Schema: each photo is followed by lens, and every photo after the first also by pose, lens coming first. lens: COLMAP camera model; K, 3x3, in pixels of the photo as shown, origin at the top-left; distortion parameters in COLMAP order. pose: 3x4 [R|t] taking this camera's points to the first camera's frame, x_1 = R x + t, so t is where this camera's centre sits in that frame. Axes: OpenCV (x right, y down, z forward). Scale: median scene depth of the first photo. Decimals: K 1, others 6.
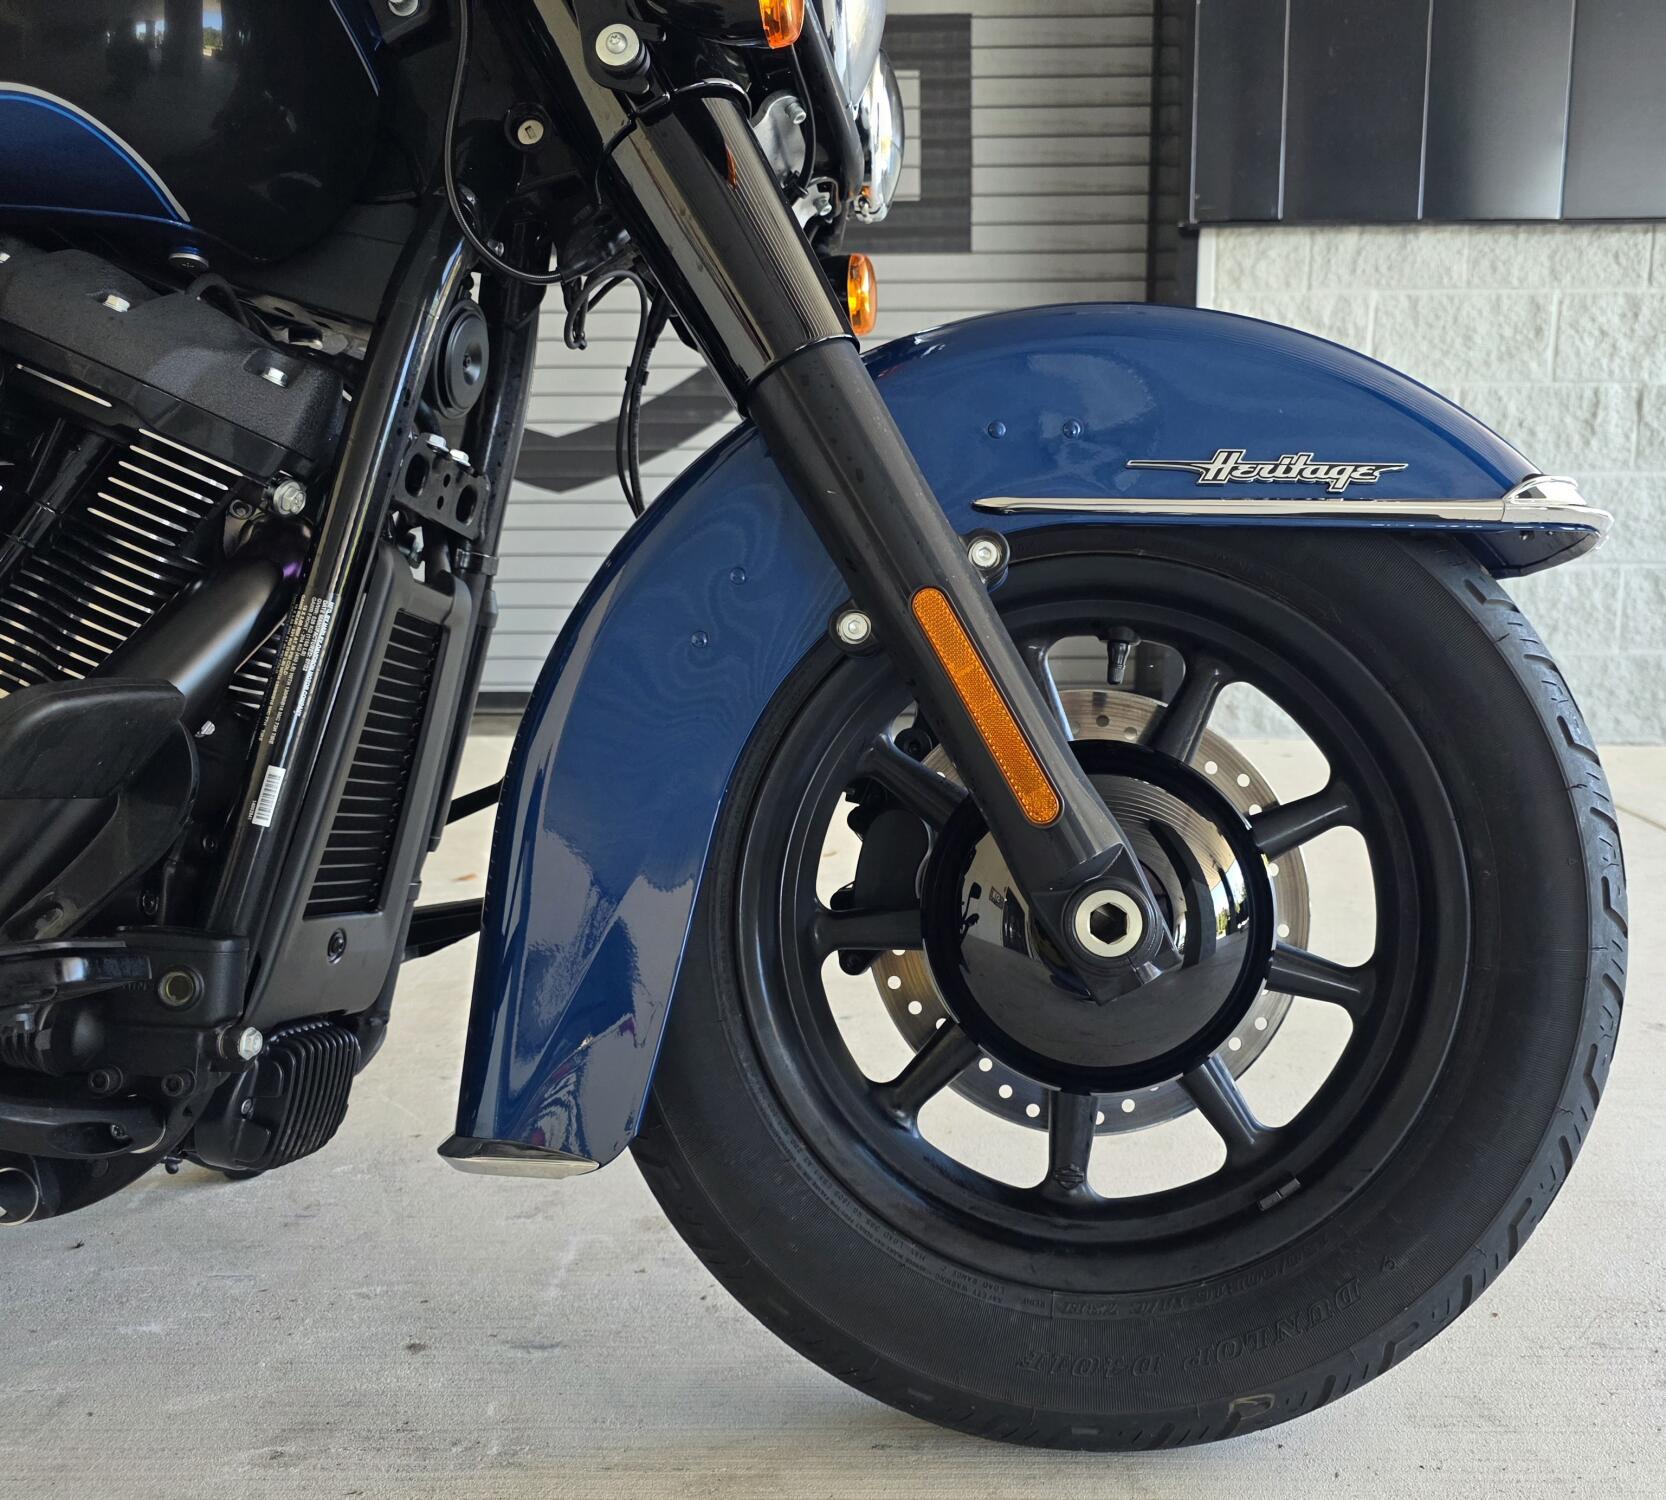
lens RADIAL K [[1419.3, 0, 832.6], [0, 1419.3, 840.1], [0, 0, 1]] dist [0.005485, 0.009014]
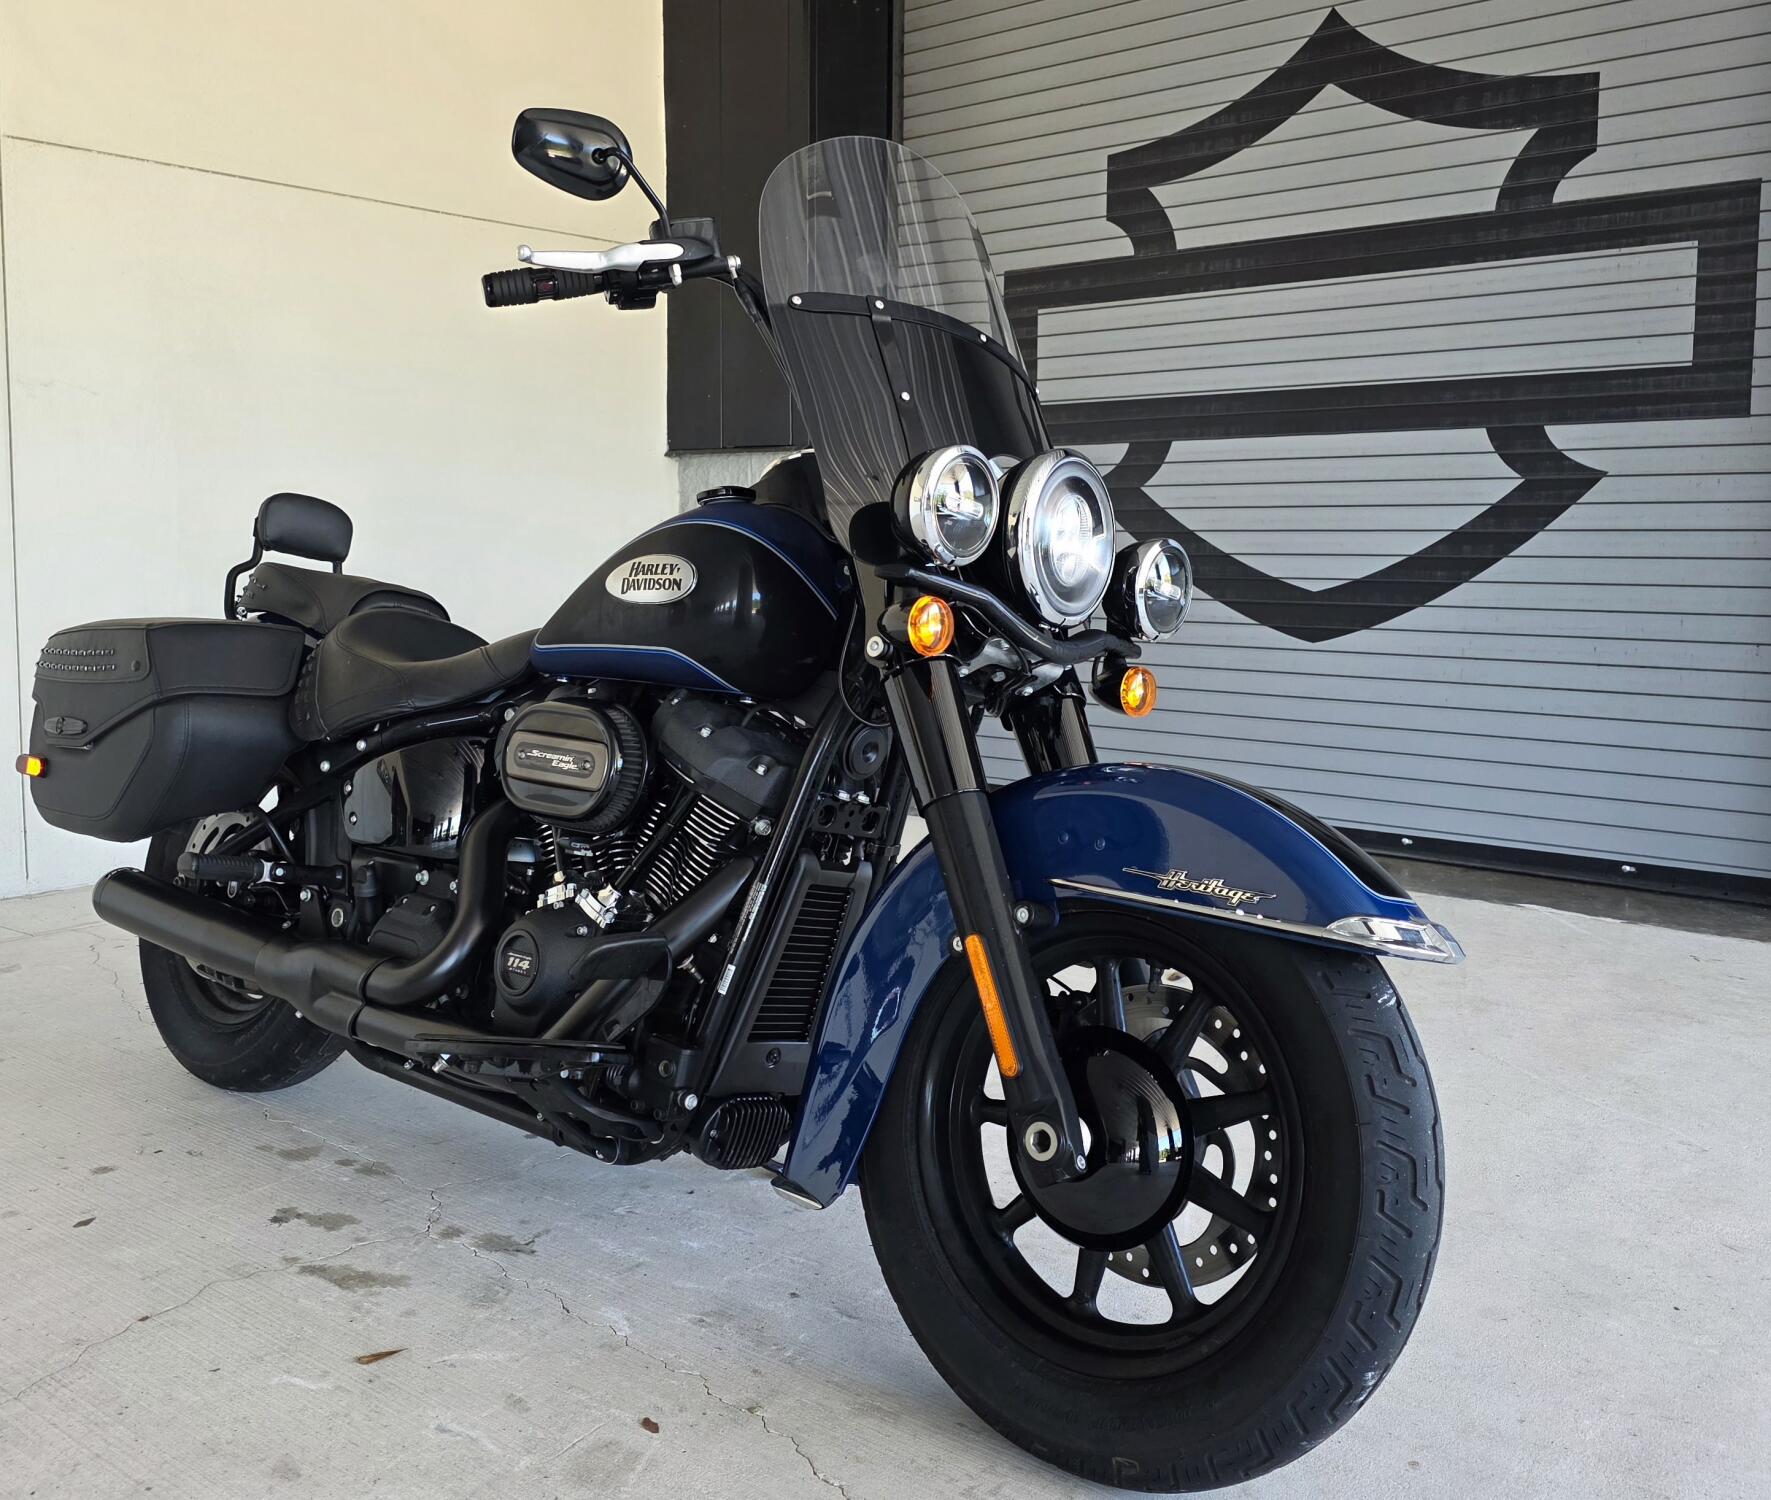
lens RADIAL K [[1677.7, 0, 882.2], [0, 1677.7, 714.7], [0, 0, 1]] dist [0.159350, -0.265863]
pose [[0.787001, 0.075631, -0.612298, 1.147241], [-0.123831, 0.991625, -0.036677, -0.323926], [0.604396, 0.104687, 0.789776, -0.749579]]
